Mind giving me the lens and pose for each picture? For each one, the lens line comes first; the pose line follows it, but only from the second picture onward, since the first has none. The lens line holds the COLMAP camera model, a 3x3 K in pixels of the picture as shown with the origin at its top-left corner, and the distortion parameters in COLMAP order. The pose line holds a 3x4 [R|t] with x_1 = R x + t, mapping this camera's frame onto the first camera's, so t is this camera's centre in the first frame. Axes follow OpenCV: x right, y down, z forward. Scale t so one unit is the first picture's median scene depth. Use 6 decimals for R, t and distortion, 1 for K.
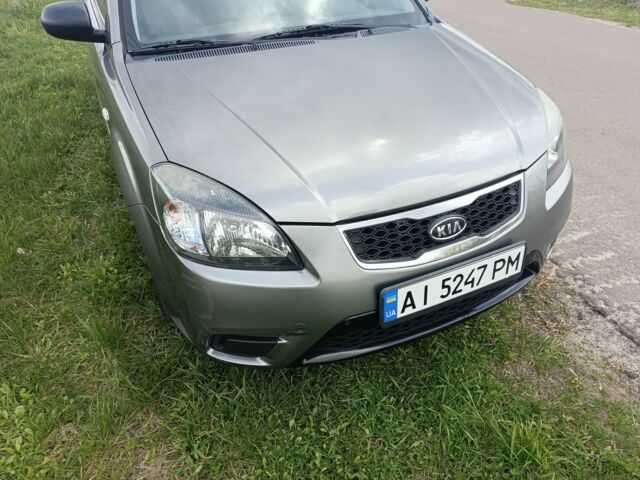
lens RADIAL K [[455.1, 0, 320.4], [0, 455.1, 239.5], [0, 0, 1]] dist [0.026771, -0.014760]
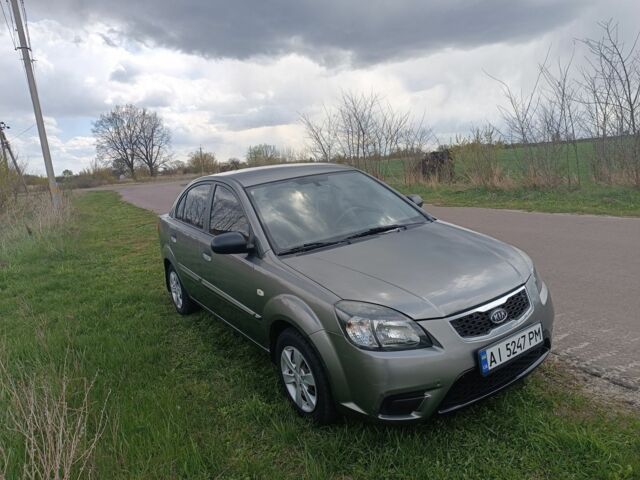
lens RADIAL K [[455.1, 0, 321.3], [0, 455.1, 241.6], [0, 0, 1]] dist [0.026771, -0.014760]
pose [[0.984405, -0.119218, 0.129358, -0.595706], [0.162366, 0.898744, -0.407304, 0.325928], [-0.067701, 0.421956, 0.904085, -0.688952]]
